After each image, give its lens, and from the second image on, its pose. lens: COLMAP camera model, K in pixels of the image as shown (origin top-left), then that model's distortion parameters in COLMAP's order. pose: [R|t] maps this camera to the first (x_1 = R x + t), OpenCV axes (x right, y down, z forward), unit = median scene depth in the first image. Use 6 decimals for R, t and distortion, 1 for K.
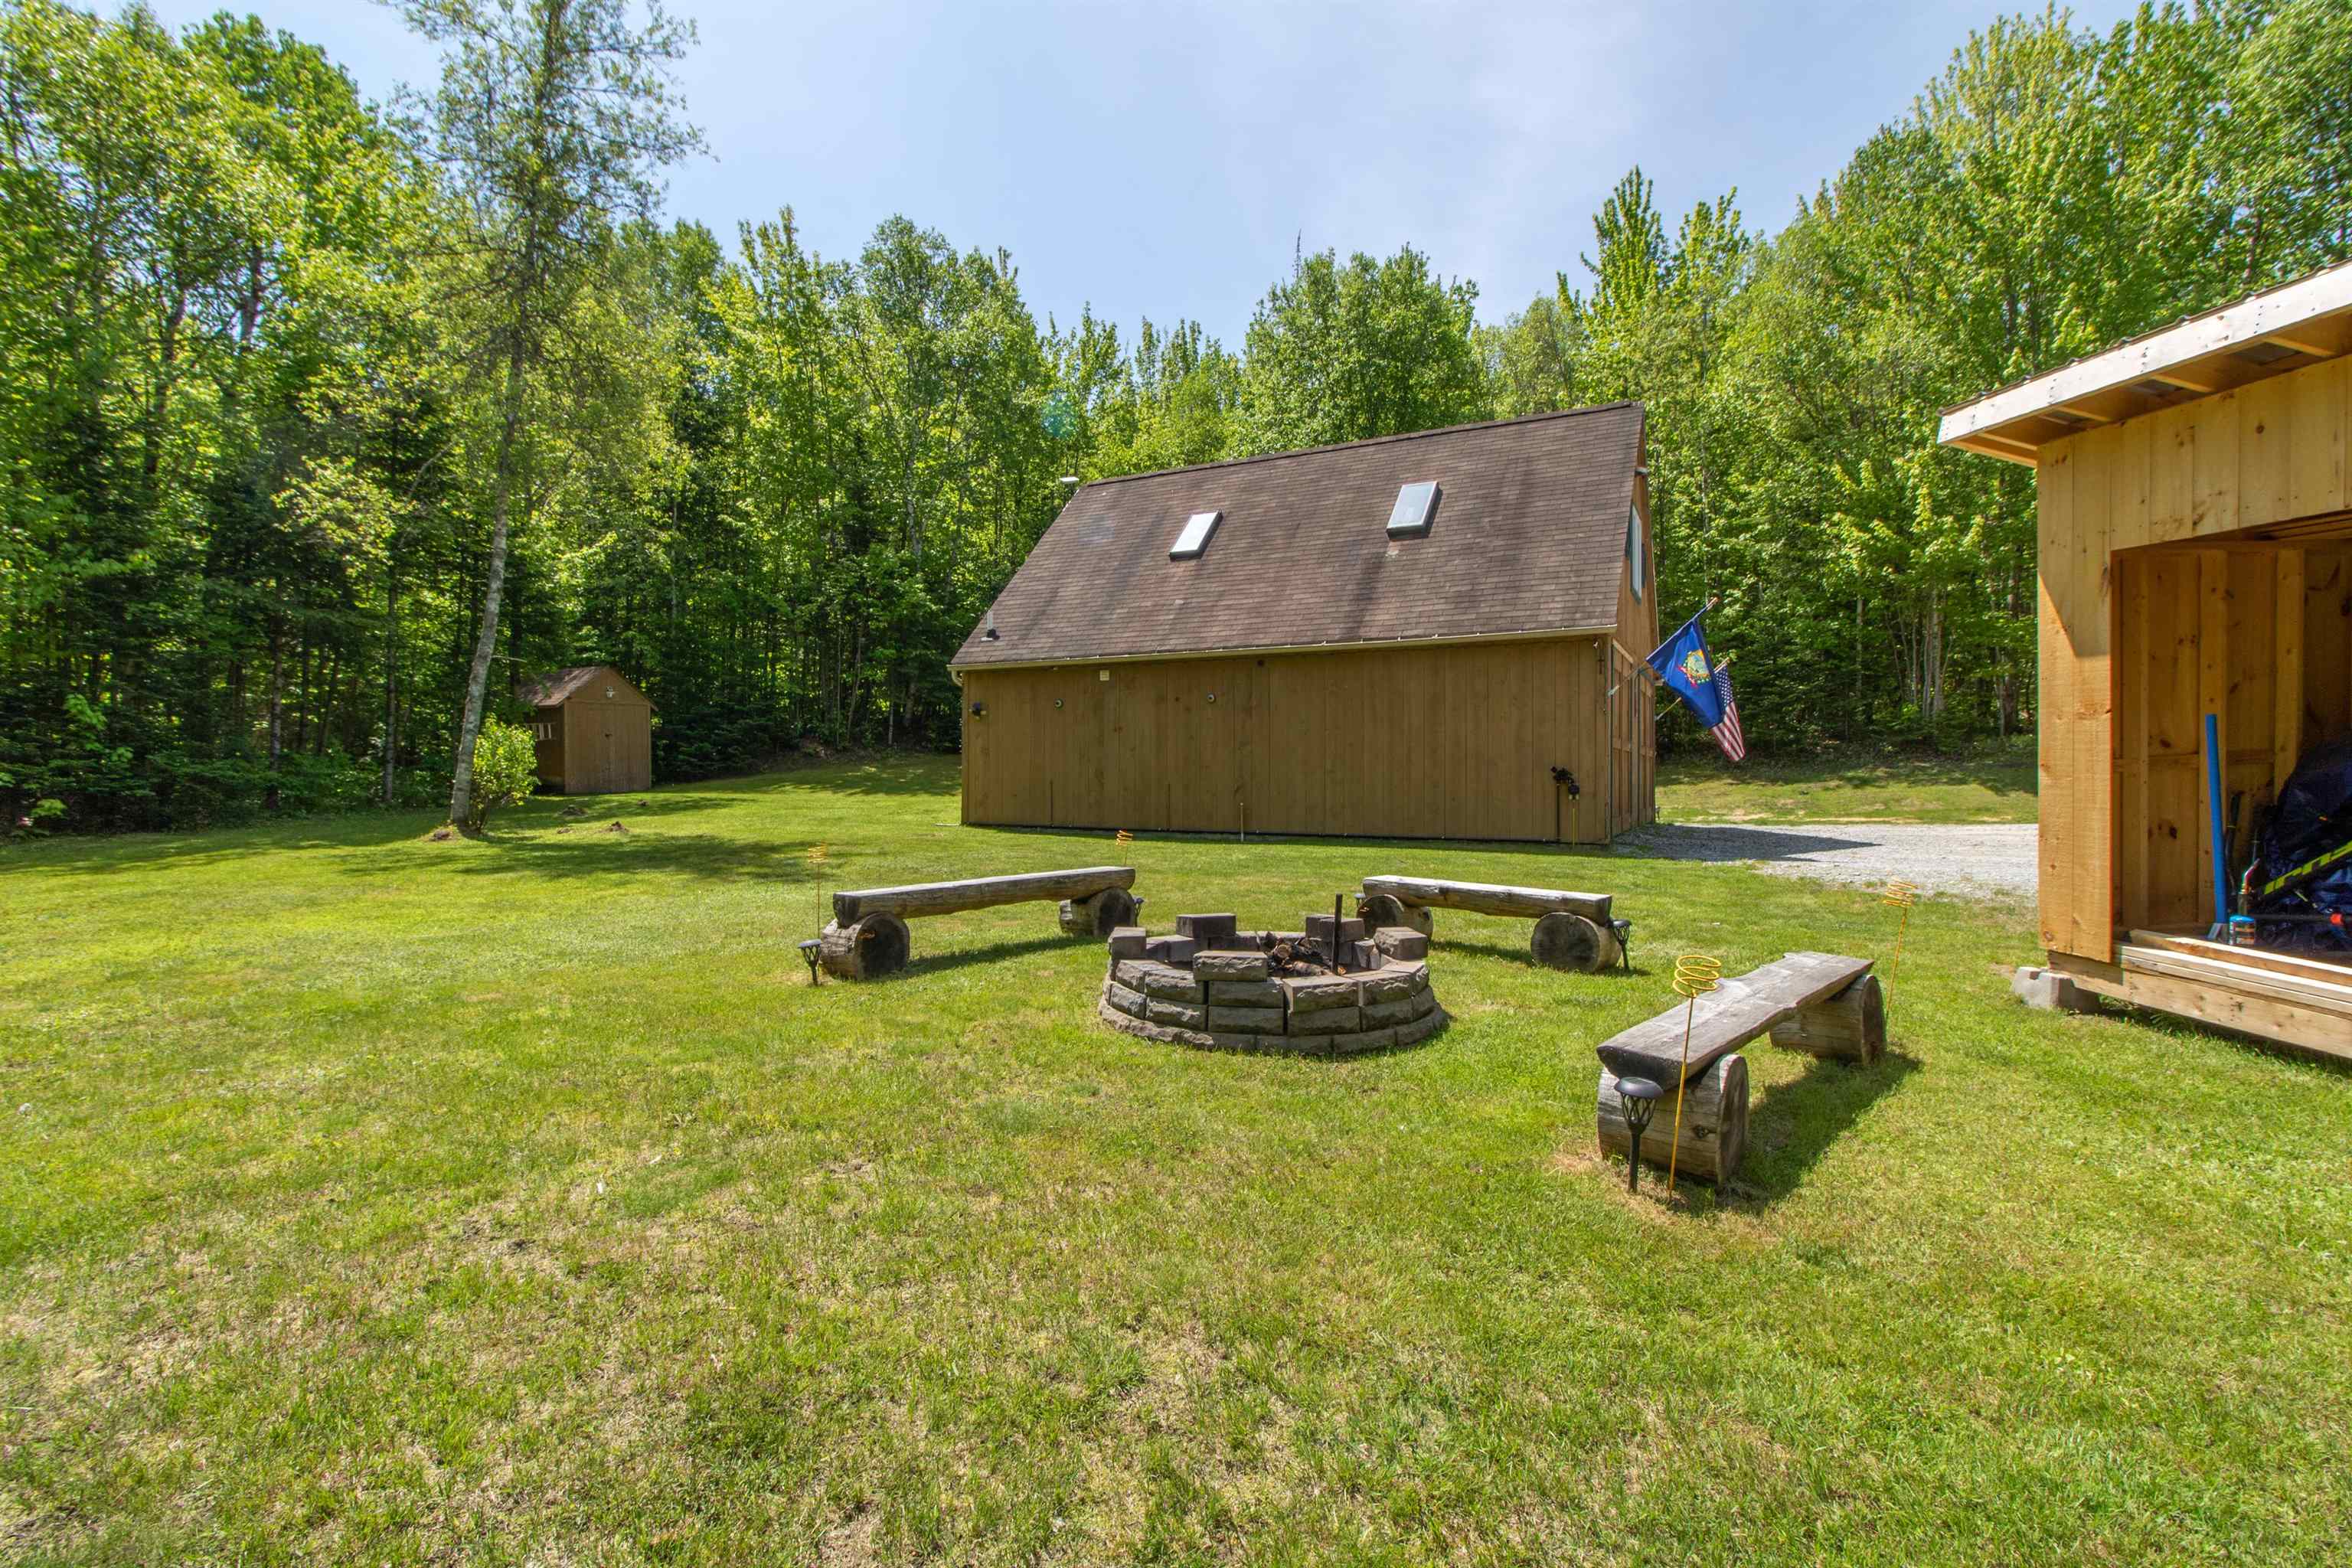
lens RADIAL K [[1074.8, 0, 1172.0], [0, 1074.8, 783.0], [0, 0, 1]] dist [0.000026, 0.000998]
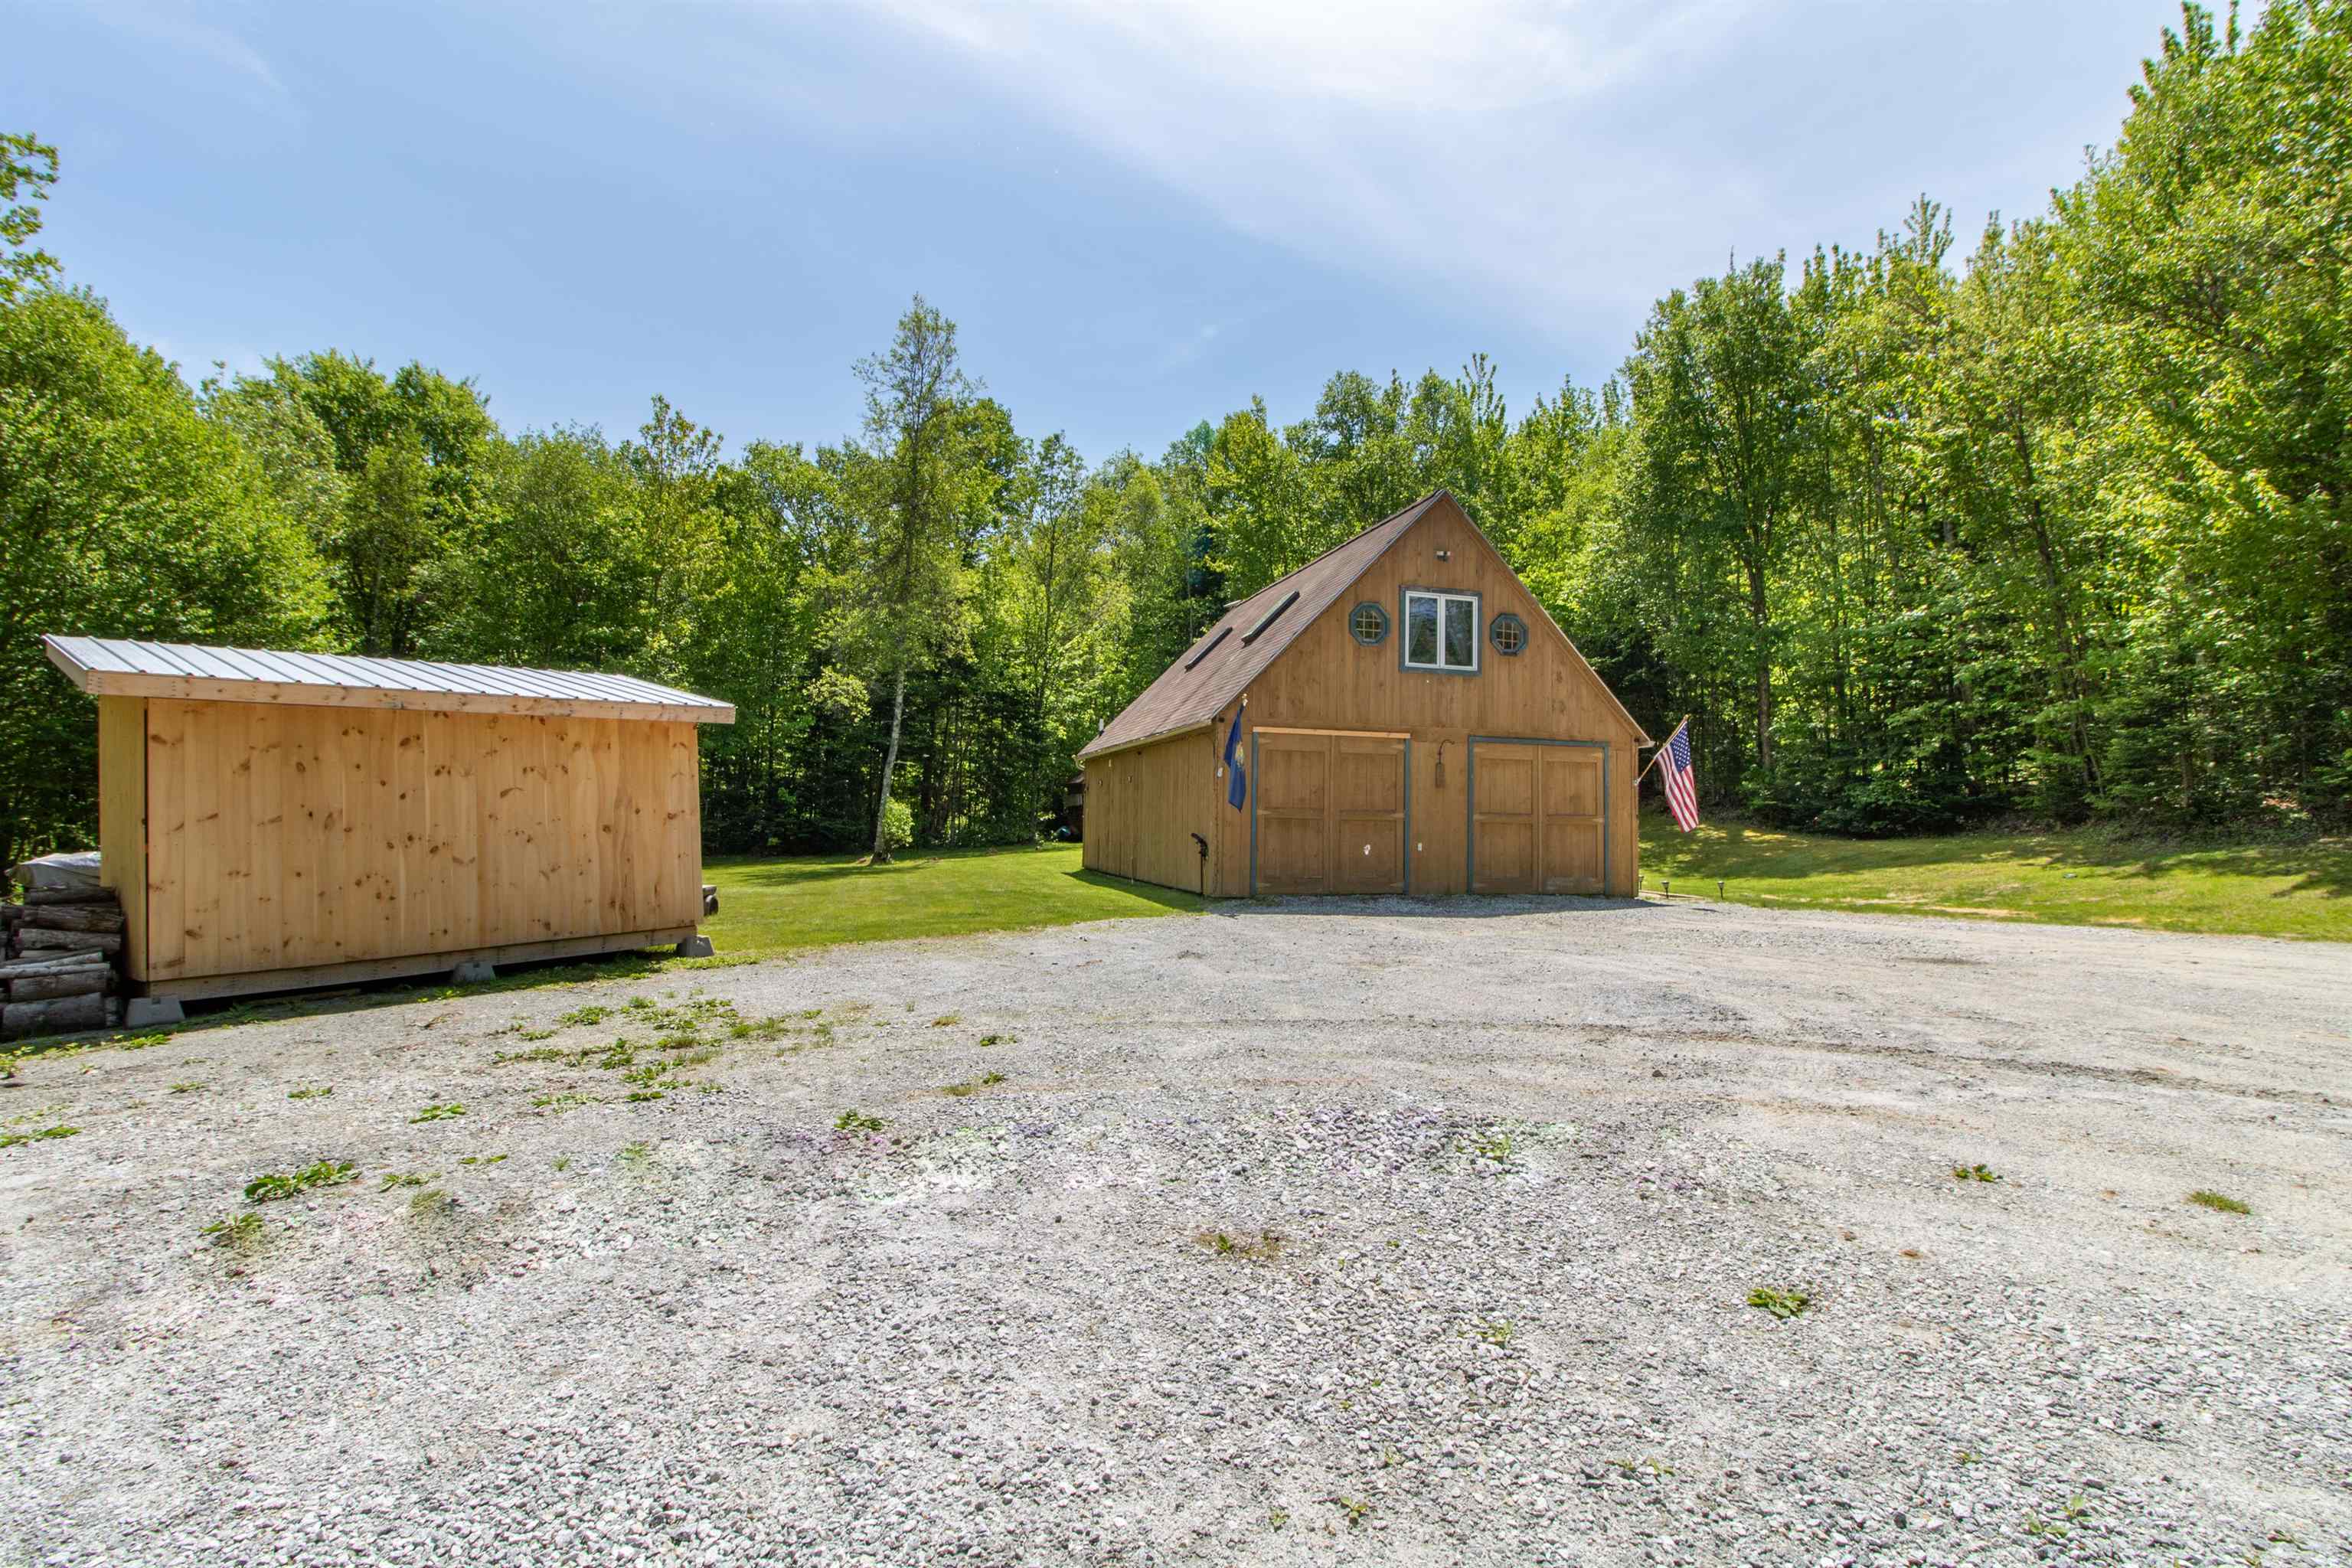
lens RADIAL K [[1074.8, 0, 1178.8], [0, 1074.8, 762.9], [0, 0, 1]] dist [0.000026, 0.000998]
pose [[0.700038, -0.029027, -0.713516, 0.904883], [-0.020889, 0.997914, -0.061091, -0.016736], [0.713800, 0.057670, 0.697971, 0.084790]]
